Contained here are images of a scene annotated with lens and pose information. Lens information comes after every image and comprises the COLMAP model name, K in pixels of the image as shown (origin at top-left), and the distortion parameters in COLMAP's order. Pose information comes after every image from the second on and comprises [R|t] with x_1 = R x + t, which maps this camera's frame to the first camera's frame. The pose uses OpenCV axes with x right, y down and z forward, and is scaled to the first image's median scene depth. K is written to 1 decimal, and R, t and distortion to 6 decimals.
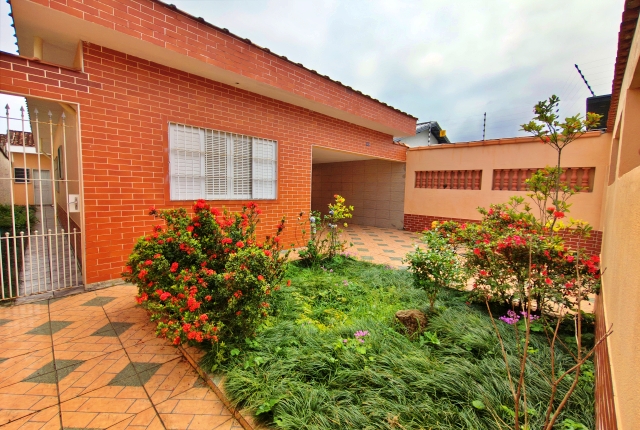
lens RADIAL K [[274.5, 0, 322.1], [0, 274.5, 213.0], [0, 0, 1]] dist [0.004845, -0.003610]
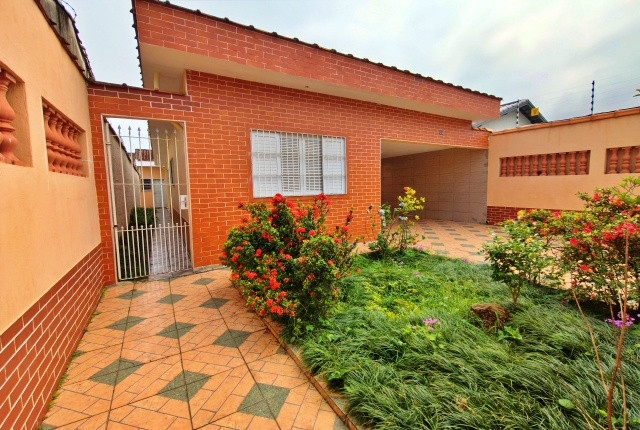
lens RADIAL K [[274.5, 0, 322.1], [0, 274.5, 213.0], [0, 0, 1]] dist [0.004845, -0.003610]
pose [[0.966179, -0.021393, -0.256982, 0.018551], [0.023707, 0.999701, 0.005909, 0.022171], [0.256779, -0.011801, 0.966398, -0.040169]]
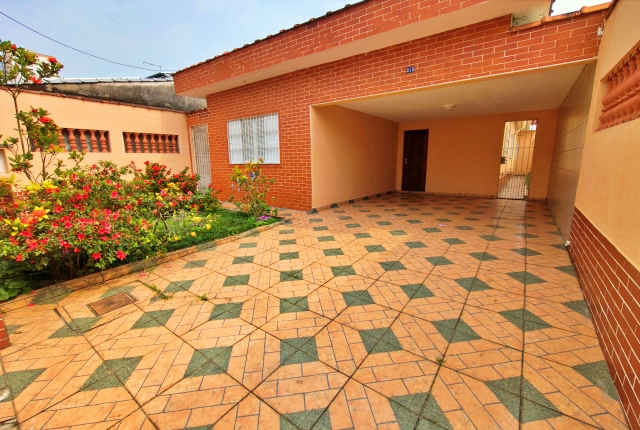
lens RADIAL K [[274.5, 0, 322.1], [0, 274.5, 213.0], [0, 0, 1]] dist [0.004845, -0.003610]
pose [[0.141727, 0.164375, -0.976163, 1.786963], [-0.063929, 0.985578, 0.156679, -0.065583], [0.987839, 0.040200, 0.150192, 1.722308]]
